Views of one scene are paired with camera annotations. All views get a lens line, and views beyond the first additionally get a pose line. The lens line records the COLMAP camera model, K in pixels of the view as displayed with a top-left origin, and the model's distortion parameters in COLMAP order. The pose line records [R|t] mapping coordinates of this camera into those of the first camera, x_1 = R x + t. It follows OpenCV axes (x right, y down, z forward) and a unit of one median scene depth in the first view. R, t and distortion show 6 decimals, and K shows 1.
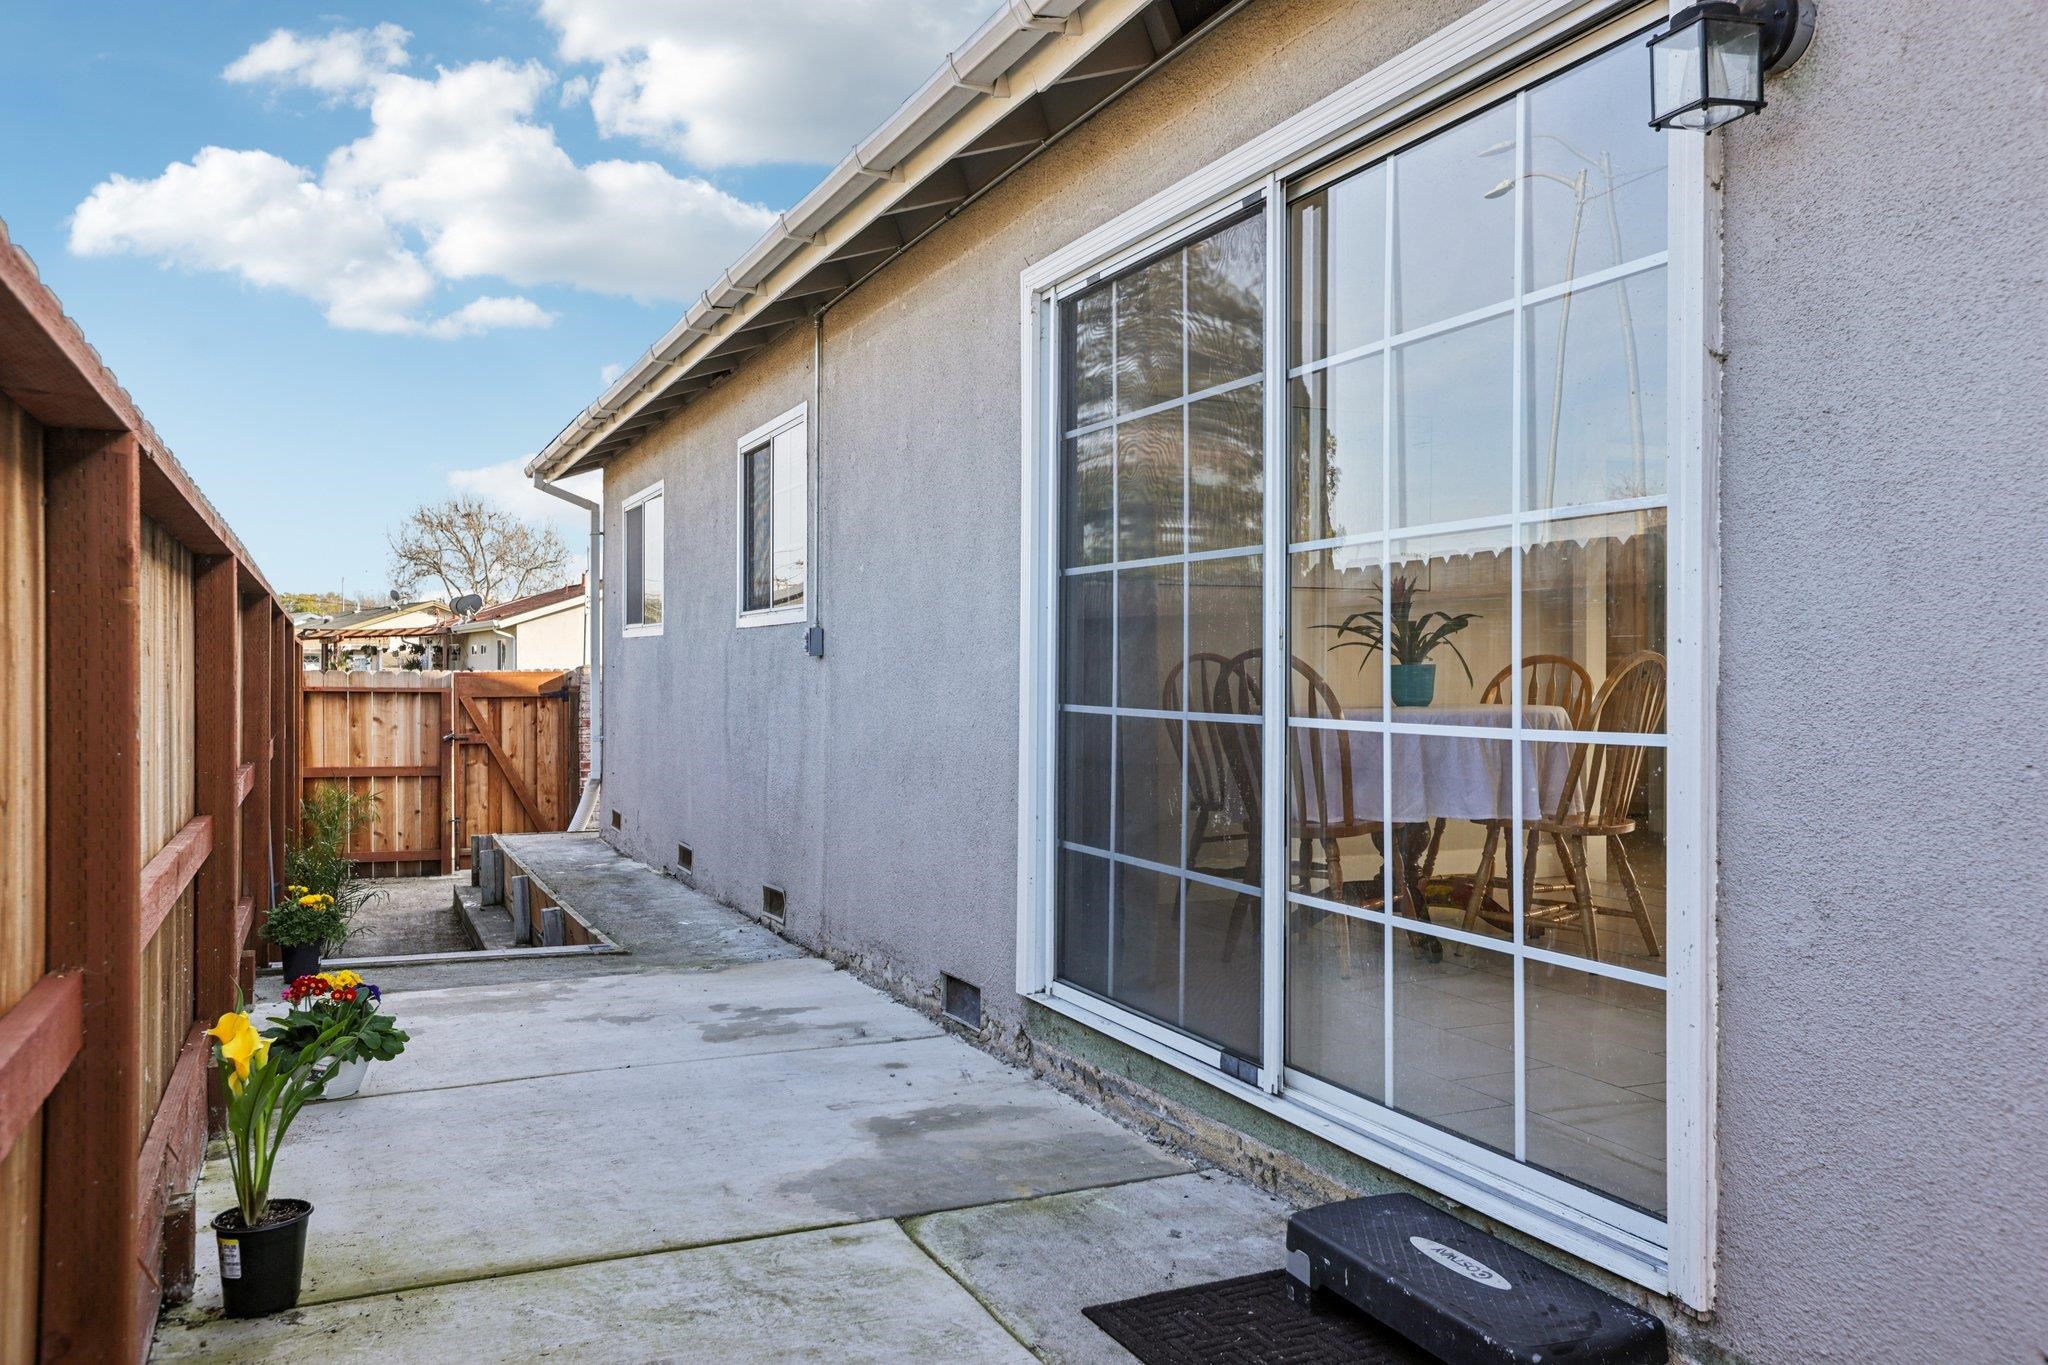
lens RADIAL K [[1615.3, 0, 1029.3], [0, 1615.3, 669.4], [0, 0, 1]] dist [0.006399, 0.016177]
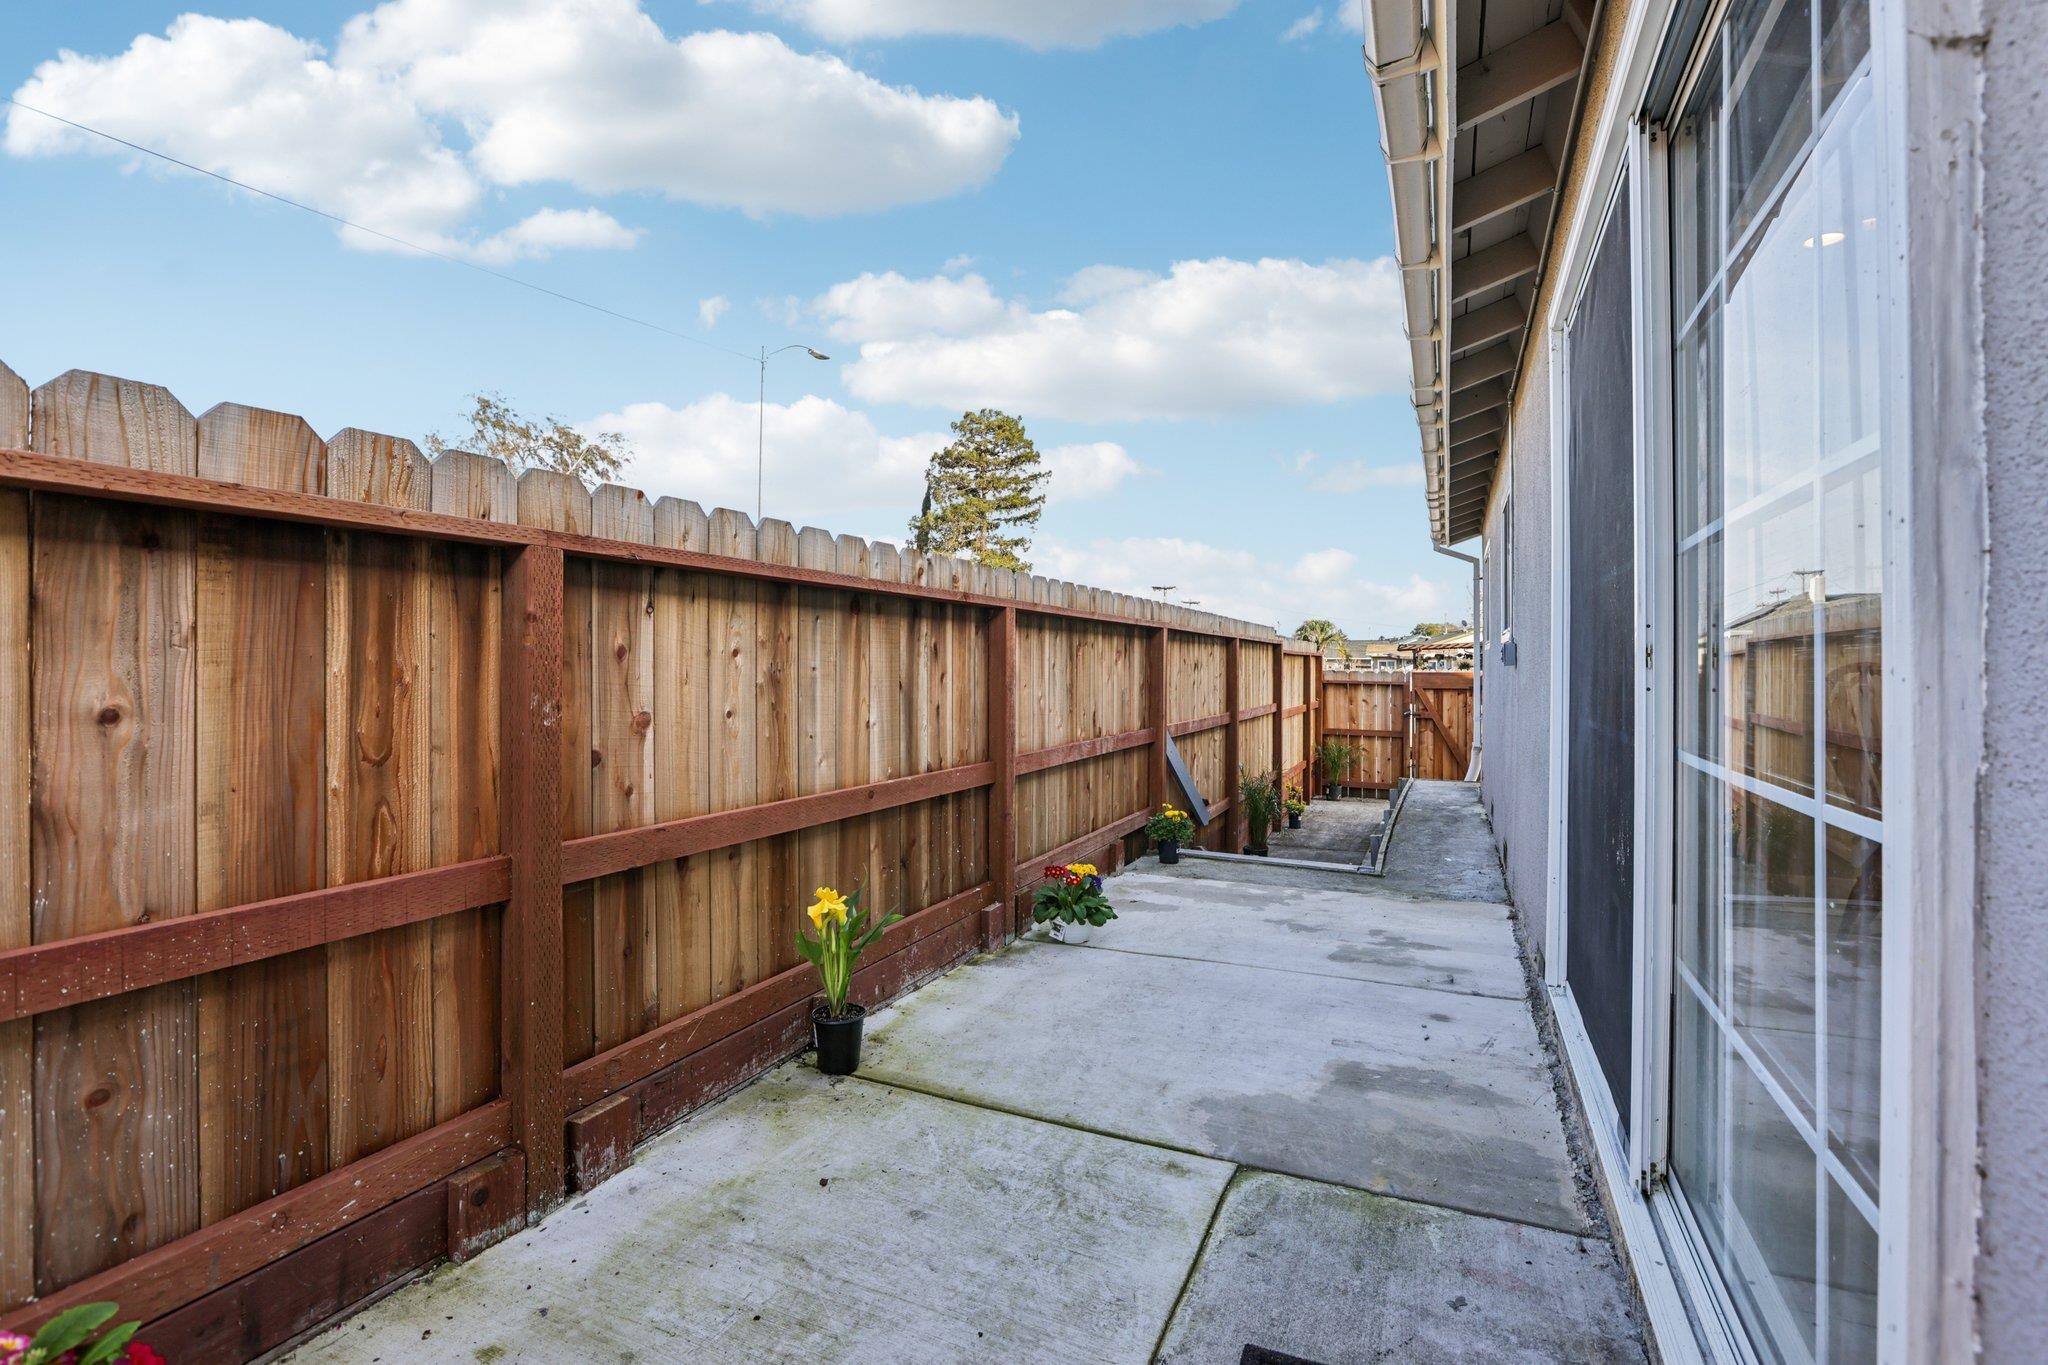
lens RADIAL K [[937.8, 0, 1012.4], [0, 937.8, 665.2], [0, 0, 1]] dist [-0.025791, 0.001374]
pose [[0.655481, -0.000443, -0.755211, 0.290961], [-0.001057, 0.999998, -0.001504, -0.012916], [0.755211, 0.001784, 0.655480, 0.418668]]
